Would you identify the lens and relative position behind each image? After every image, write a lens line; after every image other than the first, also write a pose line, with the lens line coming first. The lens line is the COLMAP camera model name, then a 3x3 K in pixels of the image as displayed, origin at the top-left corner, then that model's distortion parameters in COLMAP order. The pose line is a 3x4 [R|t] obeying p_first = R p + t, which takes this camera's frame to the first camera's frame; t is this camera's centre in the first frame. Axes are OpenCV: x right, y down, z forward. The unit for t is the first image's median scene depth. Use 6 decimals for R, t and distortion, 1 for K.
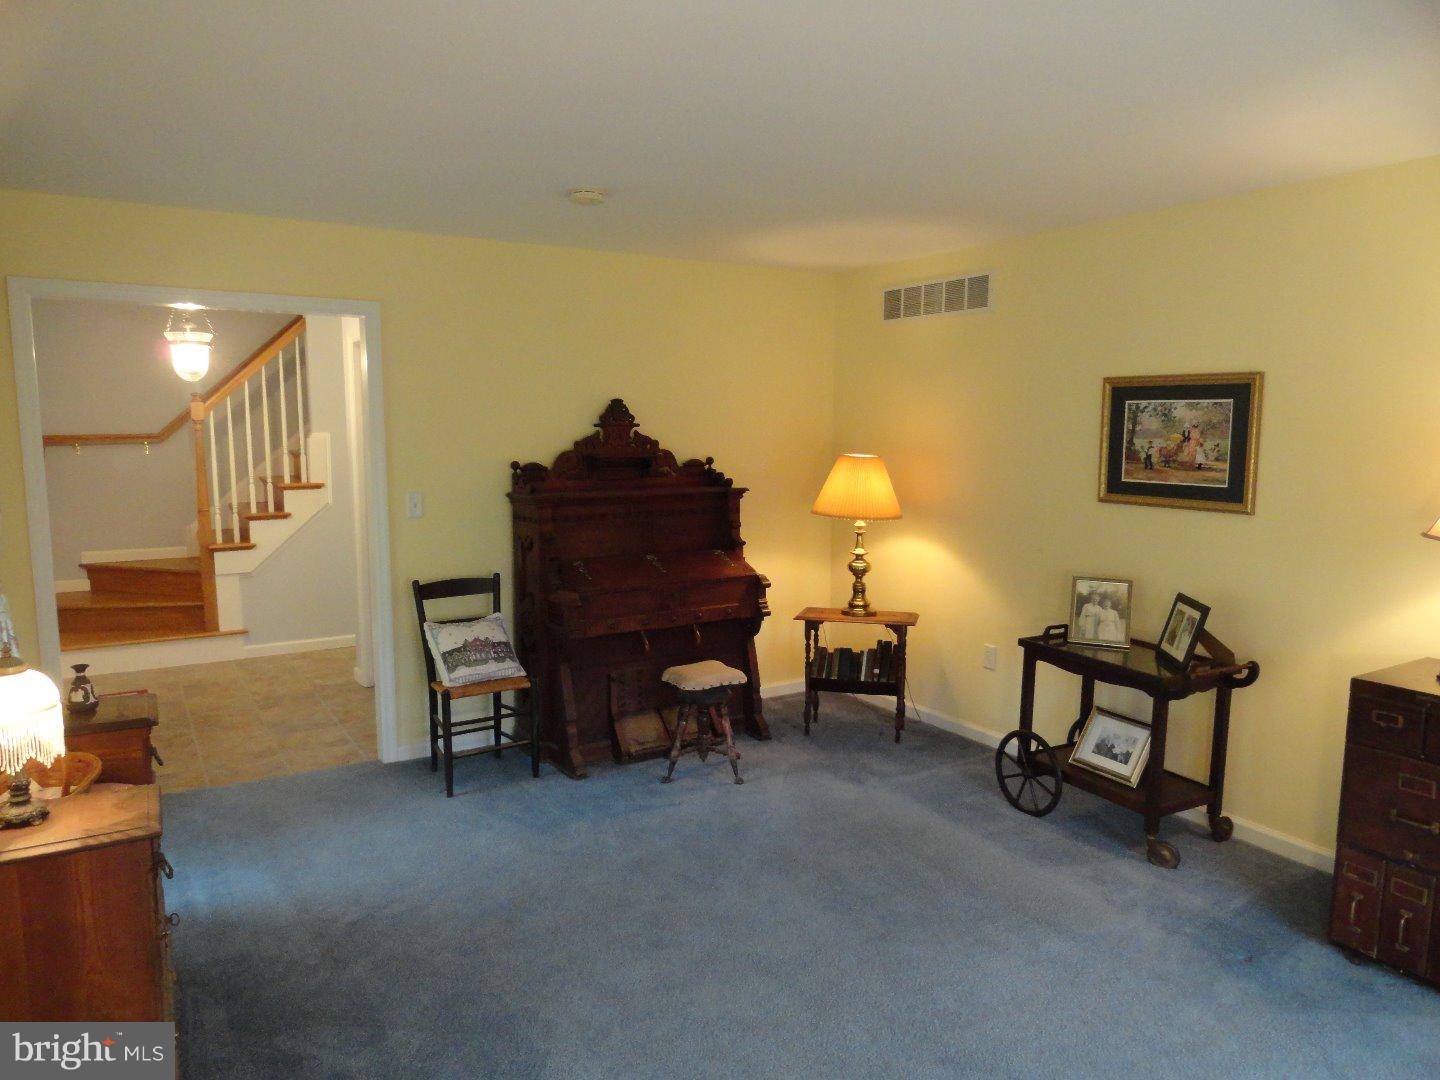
lens RADIAL K [[989.4, 0, 720.0], [0, 989.4, 540.0], [0, 0, 1]] dist [-0.005413, 0.008170]
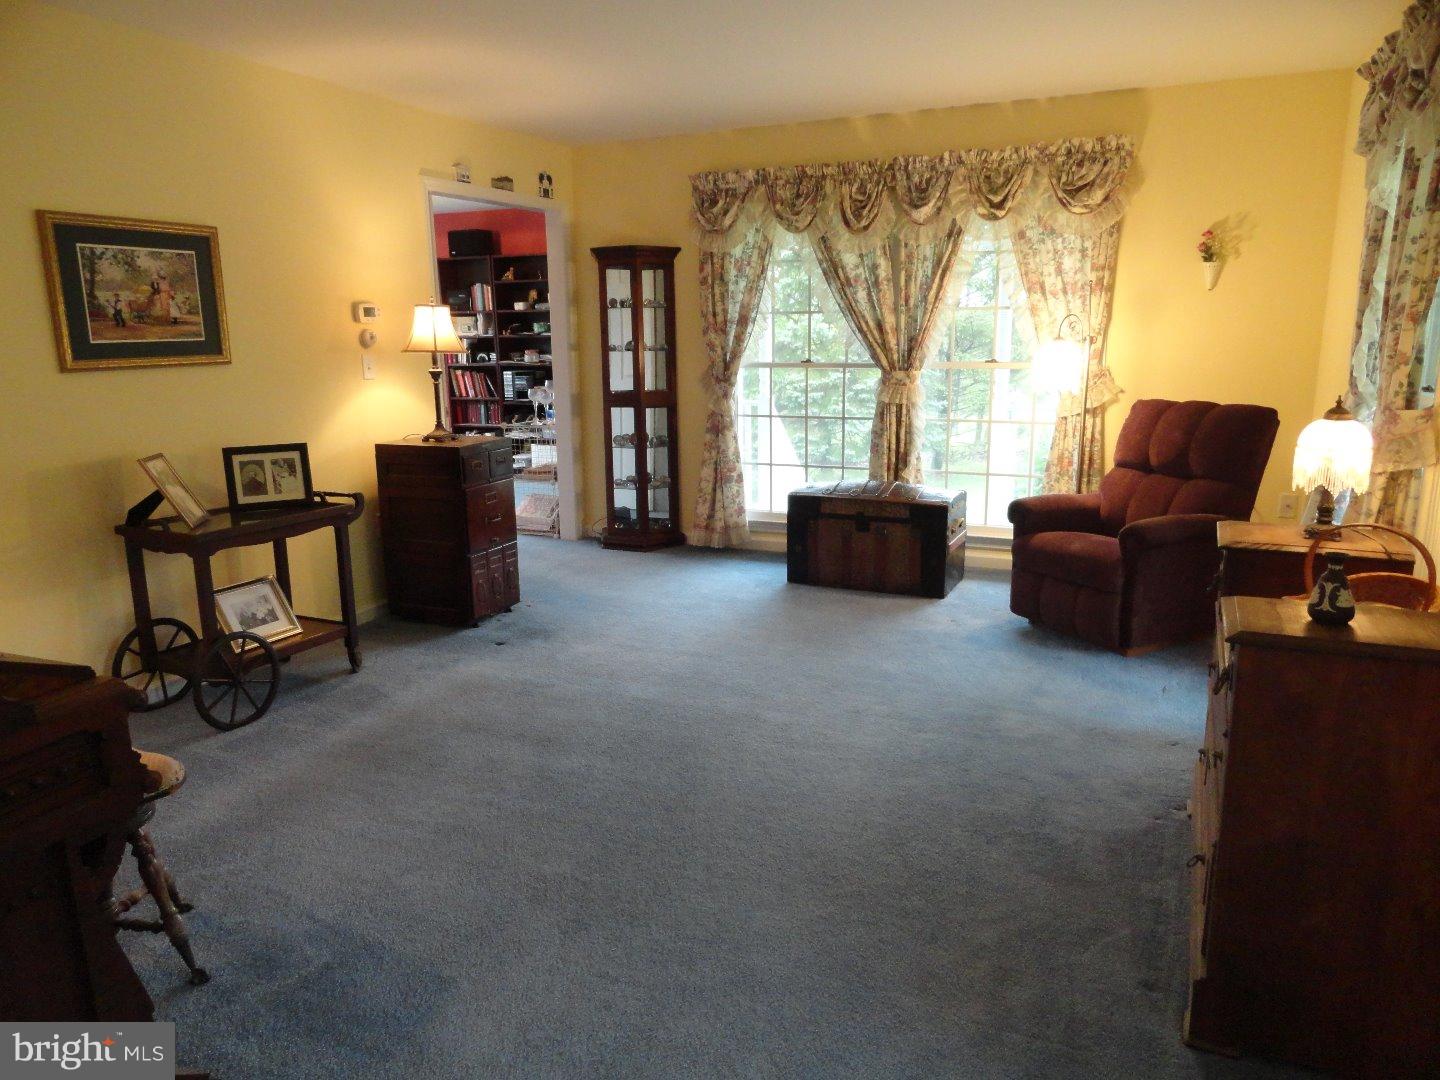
lens RADIAL K [[989.4, 0, 720.0], [0, 989.4, 540.0], [0, 0, 1]] dist [-0.005413, 0.008170]
pose [[-0.564101, -0.174140, 0.807134, -0.618502], [0.111922, 0.952361, 0.283694, -0.082612], [-0.818086, 0.250368, -0.517737, 1.091907]]
